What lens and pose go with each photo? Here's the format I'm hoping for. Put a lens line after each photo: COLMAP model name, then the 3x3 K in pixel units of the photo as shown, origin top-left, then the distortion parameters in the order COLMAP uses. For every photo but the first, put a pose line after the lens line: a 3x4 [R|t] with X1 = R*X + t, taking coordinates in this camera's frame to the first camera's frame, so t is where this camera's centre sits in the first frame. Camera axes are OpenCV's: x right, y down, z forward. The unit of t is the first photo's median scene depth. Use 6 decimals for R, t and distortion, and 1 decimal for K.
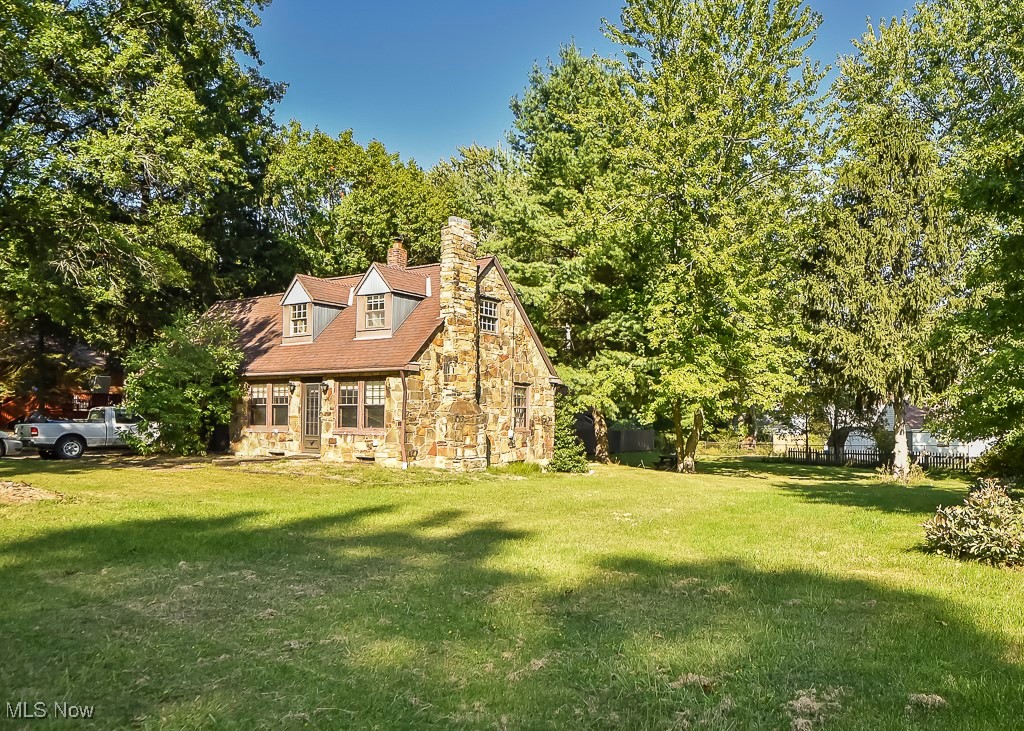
lens RADIAL K [[645.6, 0, 596.0], [0, 645.6, 369.0], [0, 0, 1]] dist [-0.039352, -0.000144]
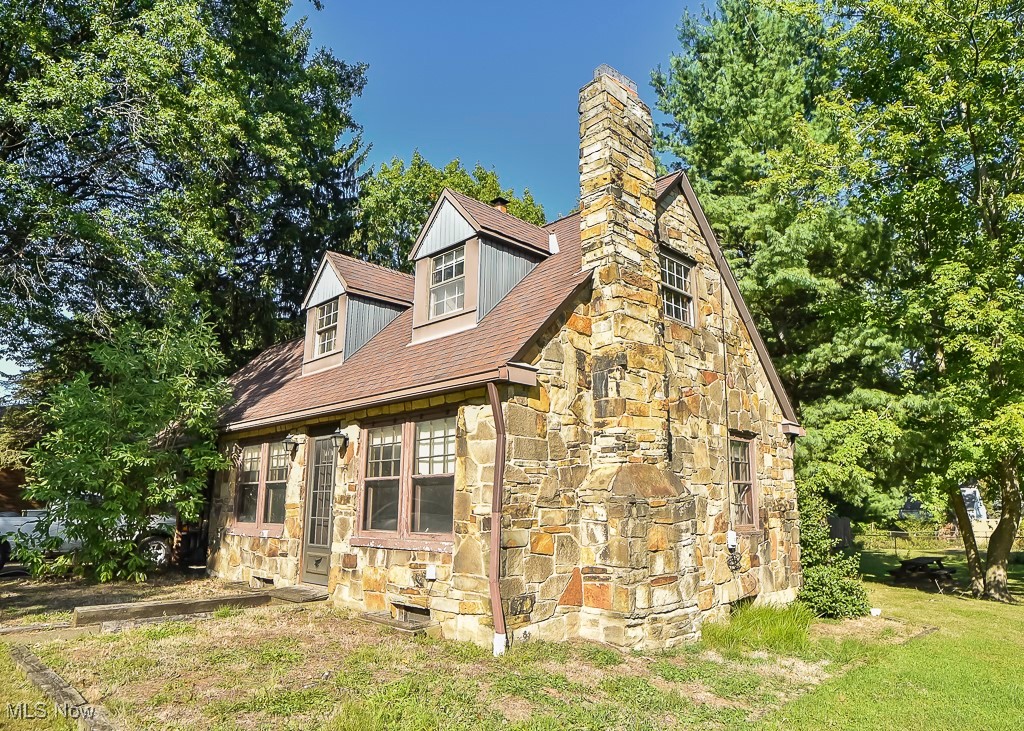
lens RADIAL K [[645.6, 0, 596.0], [0, 645.6, 369.0], [0, 0, 1]] dist [-0.039352, -0.000144]
pose [[0.983195, -0.045809, -0.176716, -0.155860], [0.022537, 0.991057, -0.131519, 0.041973], [0.181160, 0.125326, 0.975435, 0.573910]]
